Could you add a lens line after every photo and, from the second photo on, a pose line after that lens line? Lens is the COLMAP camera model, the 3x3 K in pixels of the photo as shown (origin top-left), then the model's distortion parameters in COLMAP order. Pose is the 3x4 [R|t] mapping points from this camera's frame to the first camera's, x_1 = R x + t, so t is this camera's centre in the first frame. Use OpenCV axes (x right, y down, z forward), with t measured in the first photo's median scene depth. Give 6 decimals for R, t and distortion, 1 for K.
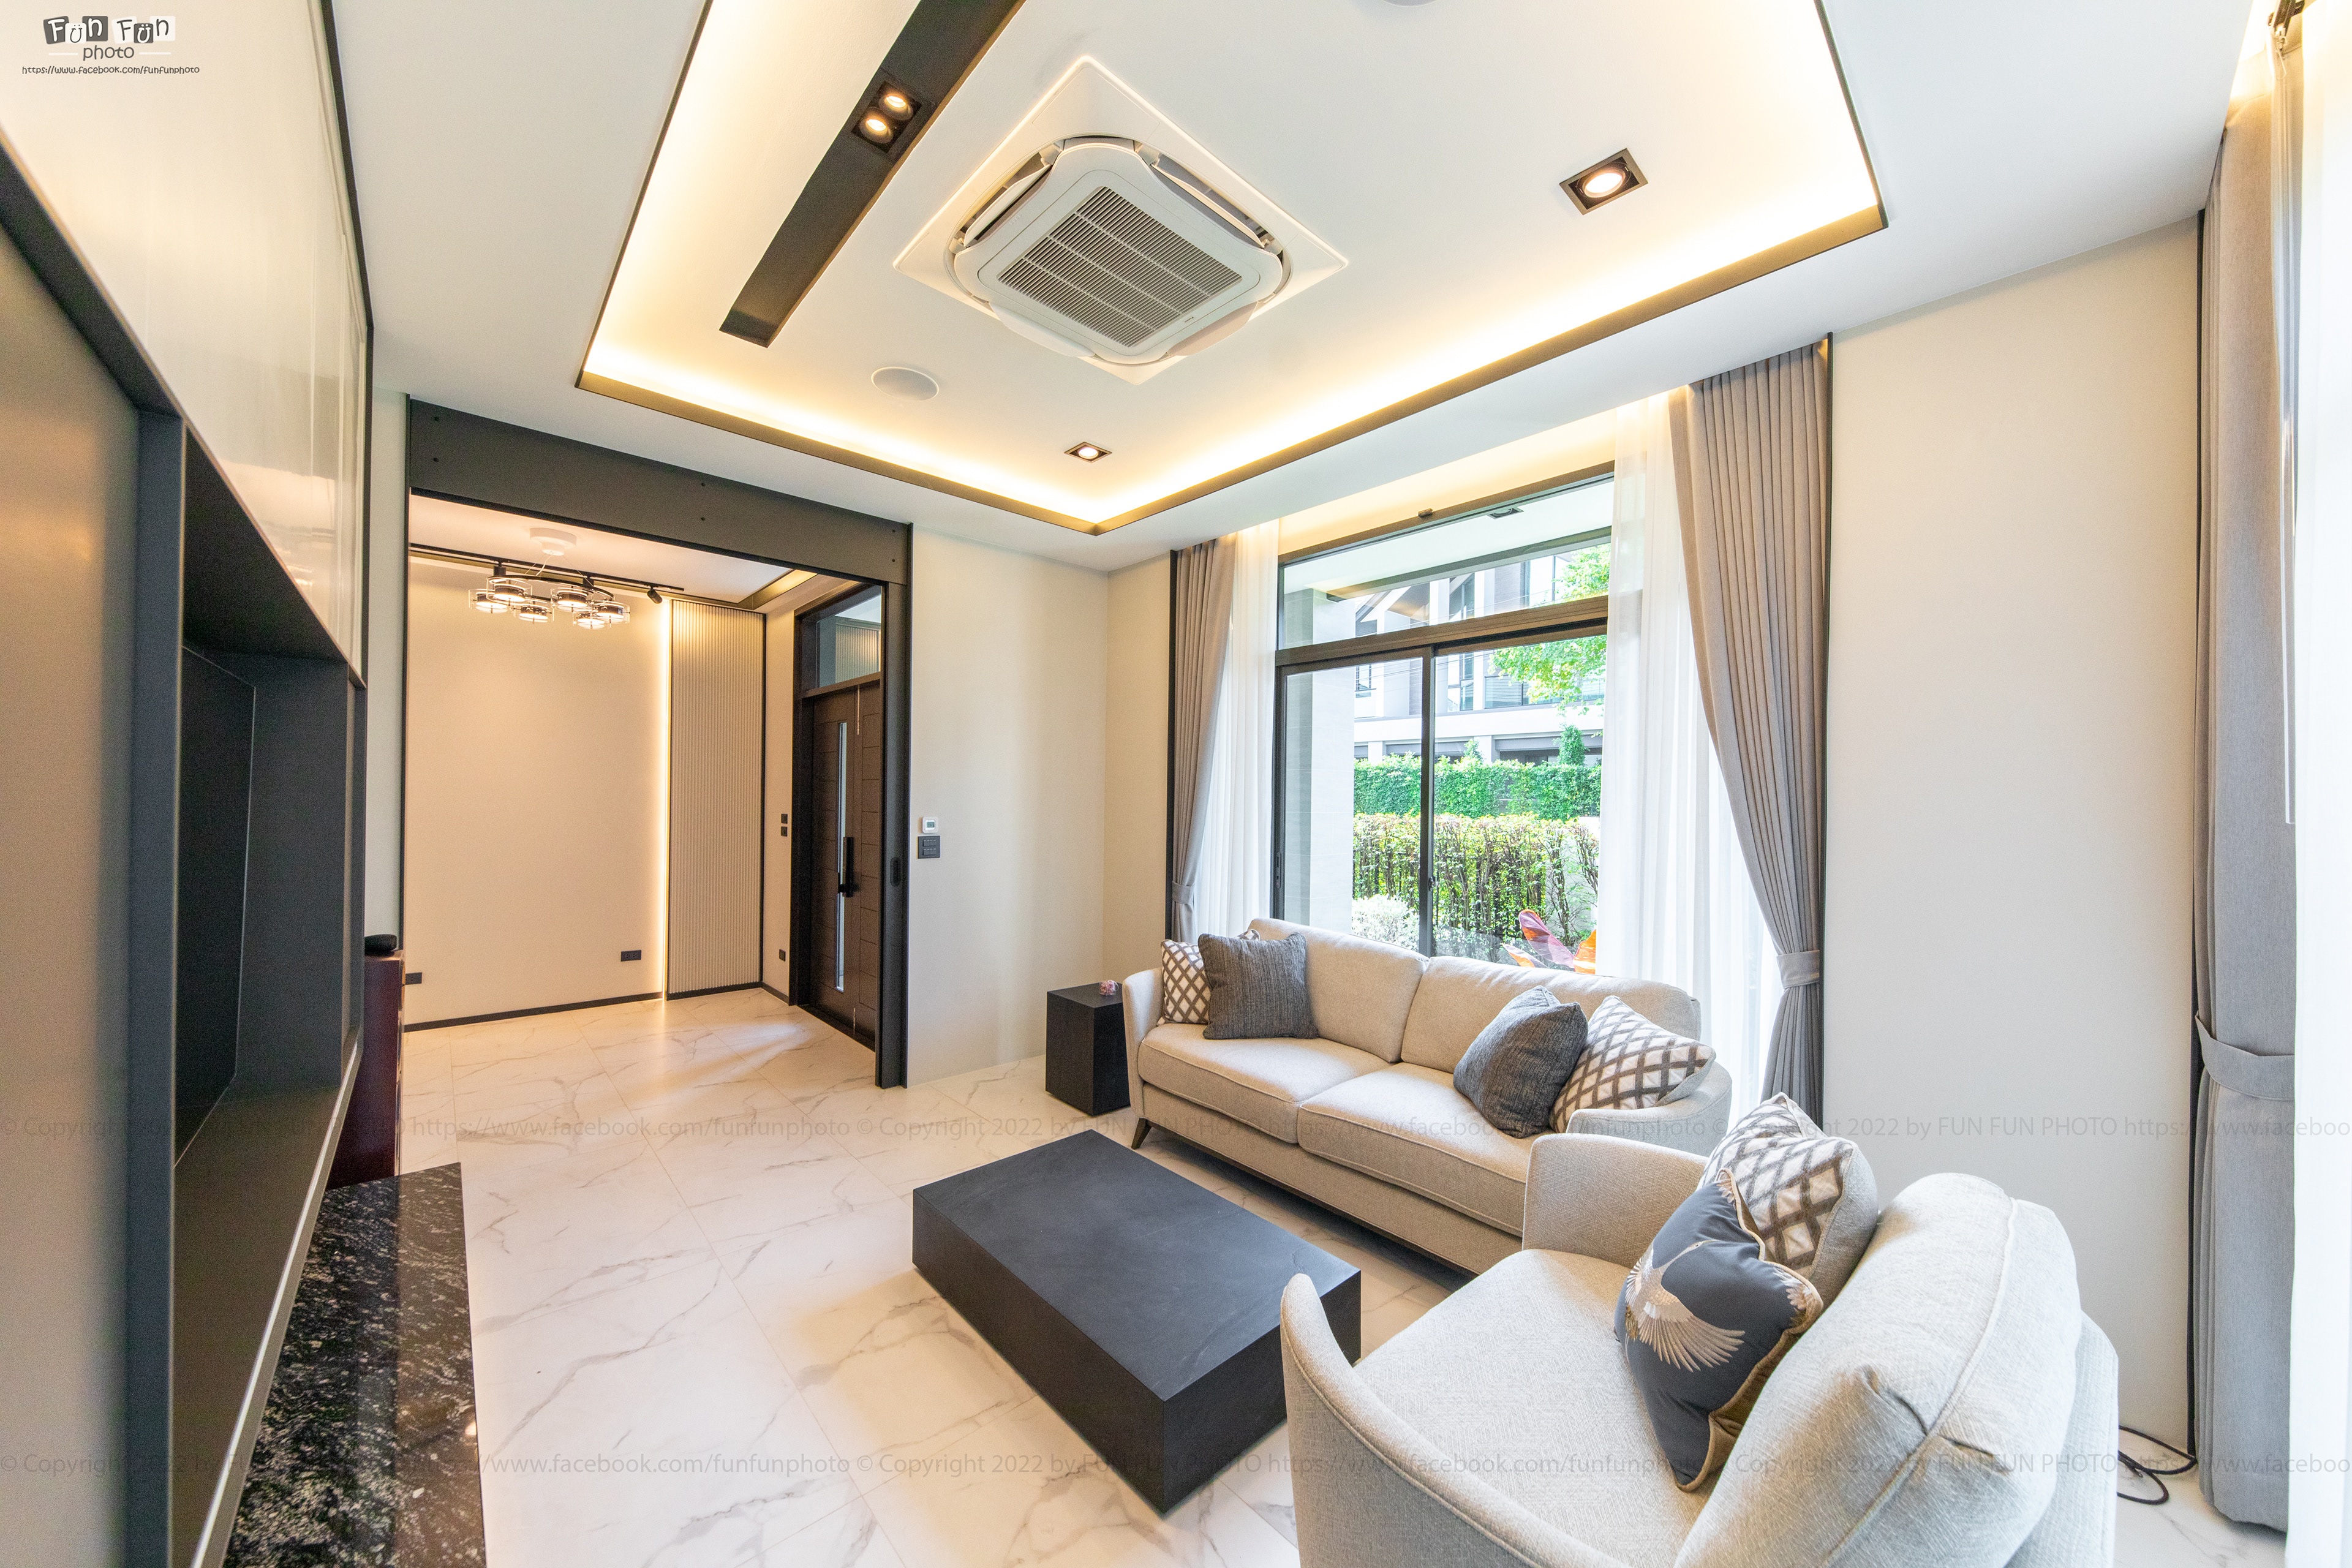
lens RADIAL K [[821.4, 0, 1153.1], [0, 821.4, 788.8], [0, 0, 1]] dist [0.023039, -0.001416]
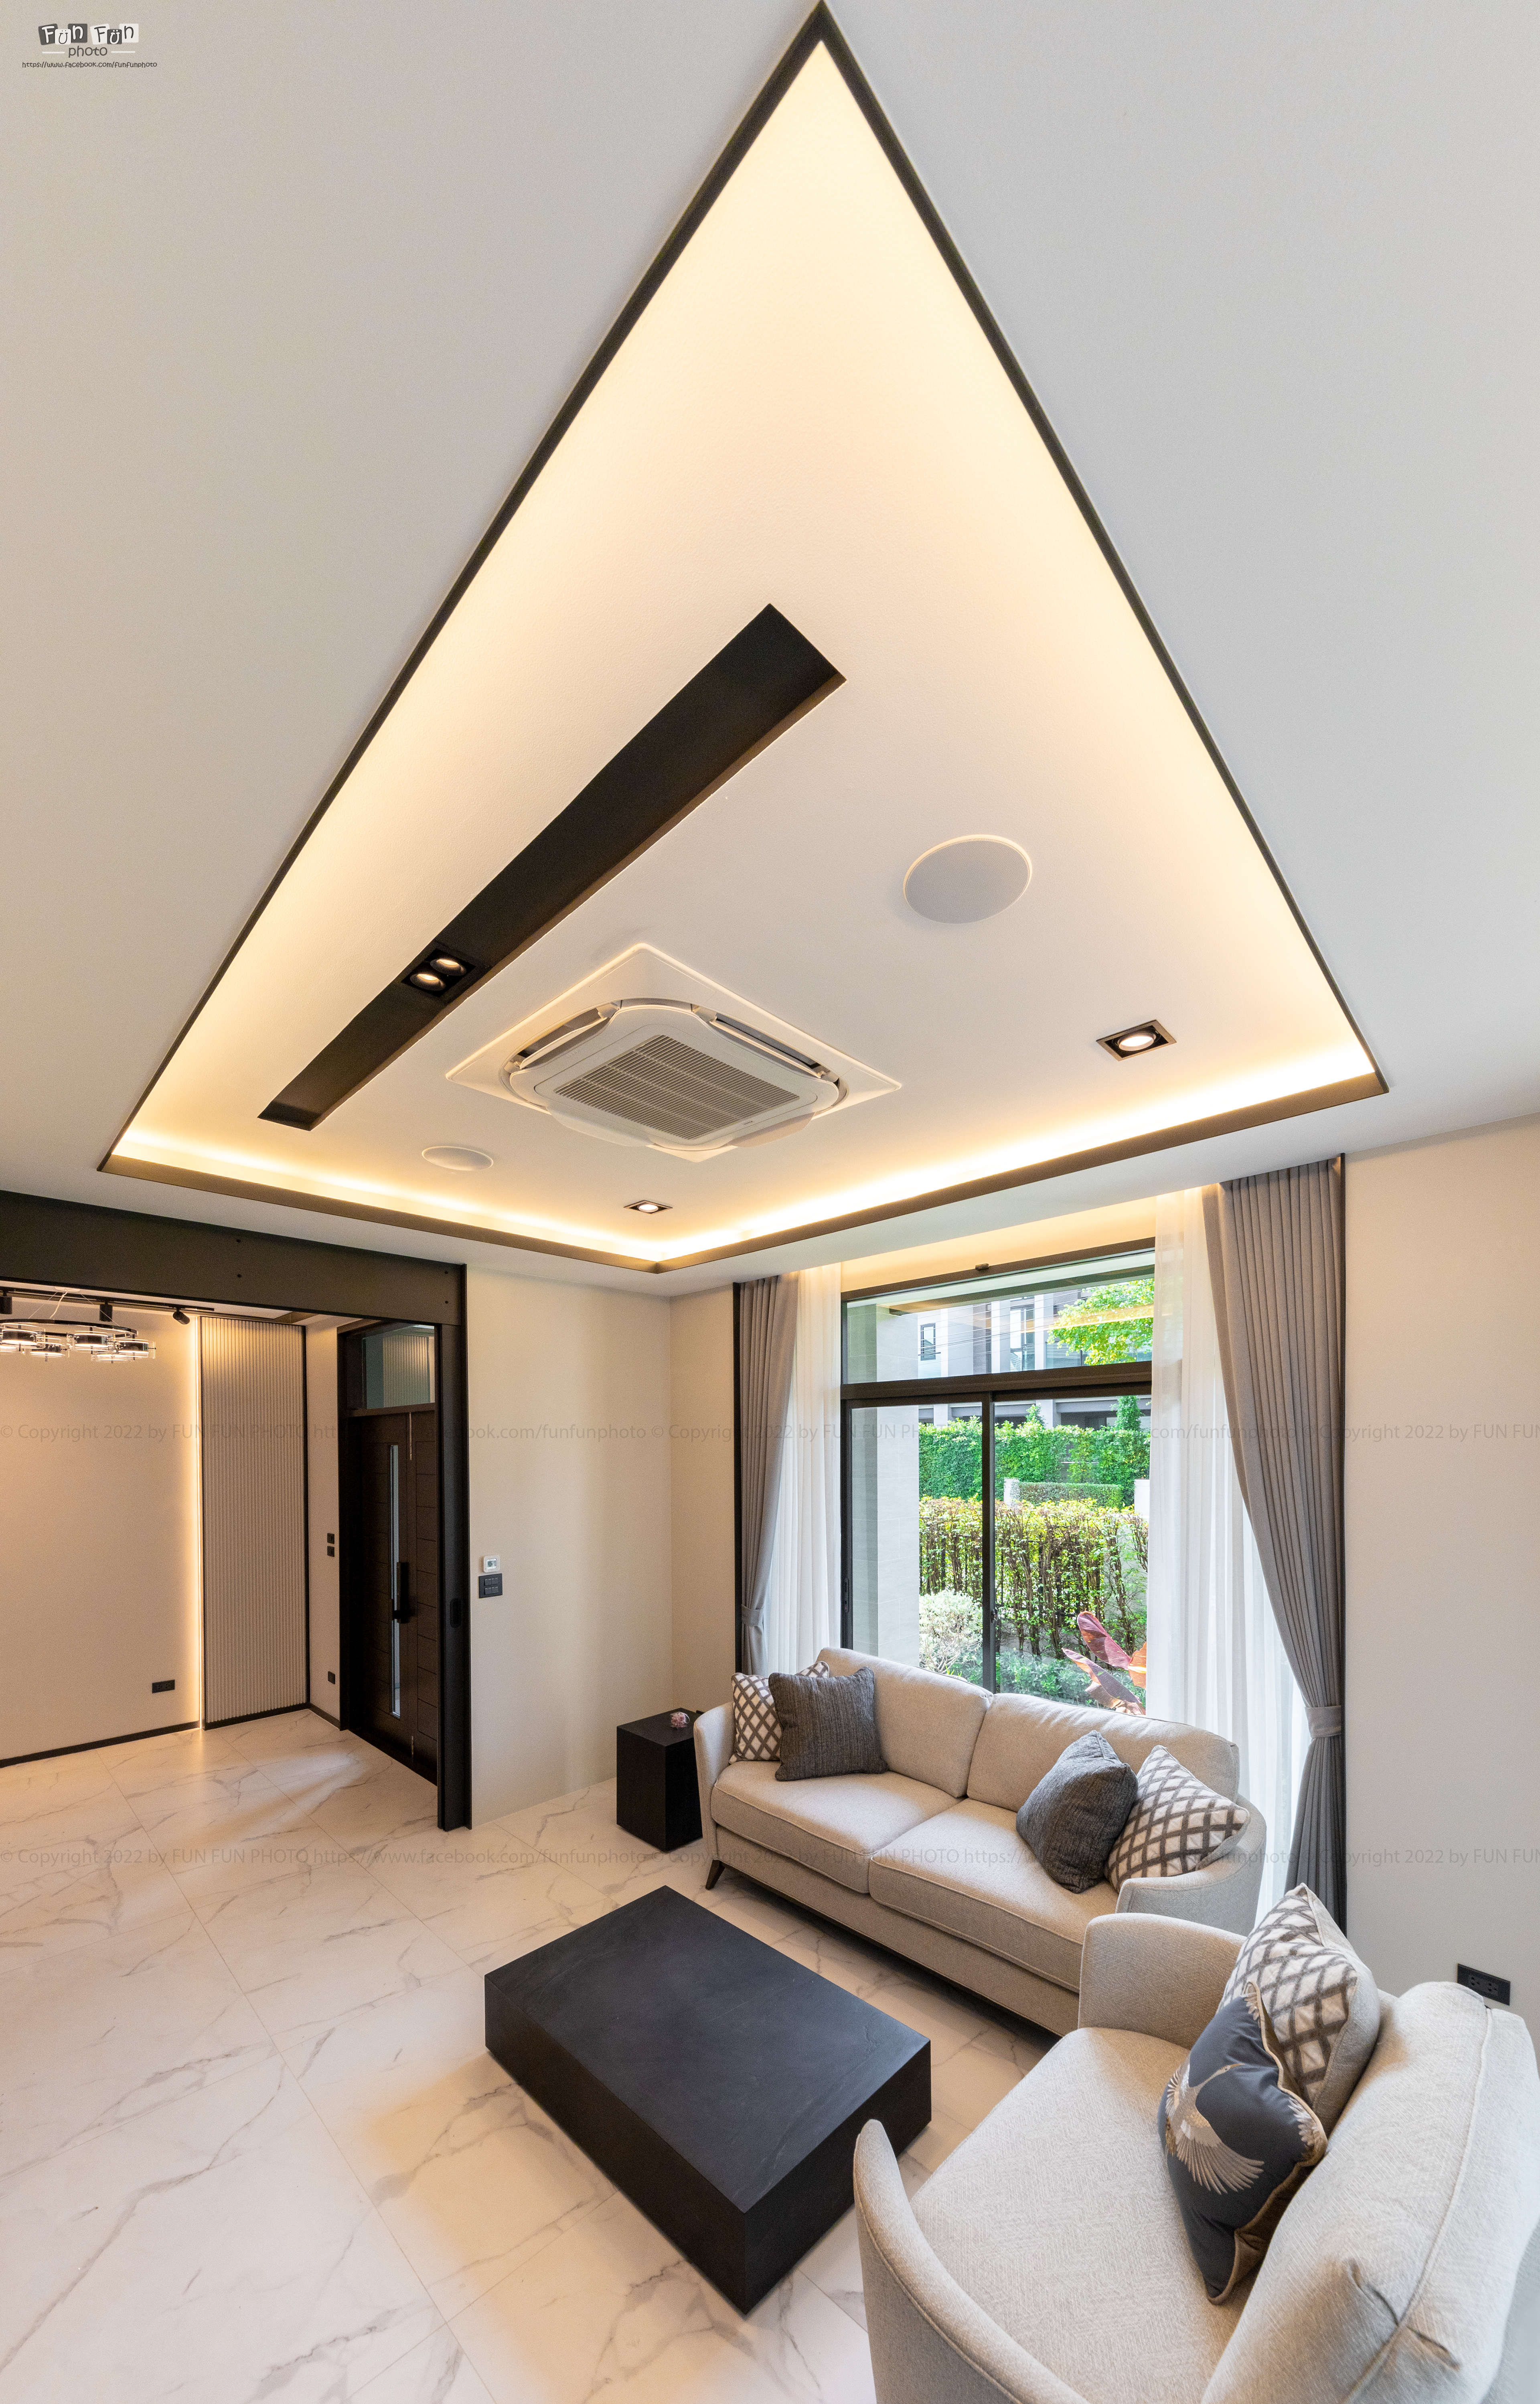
lens RADIAL K [[904.6, 0, 785.2], [0, 904.6, 1188.1], [0, 0, 1]] dist [0.022696, -0.002755]
pose [[0.996331, -0.020967, 0.082969, -0.004700], [0.018501, 0.999367, 0.030384, -0.501964], [-0.083554, -0.028738, 0.996089, -0.102448]]
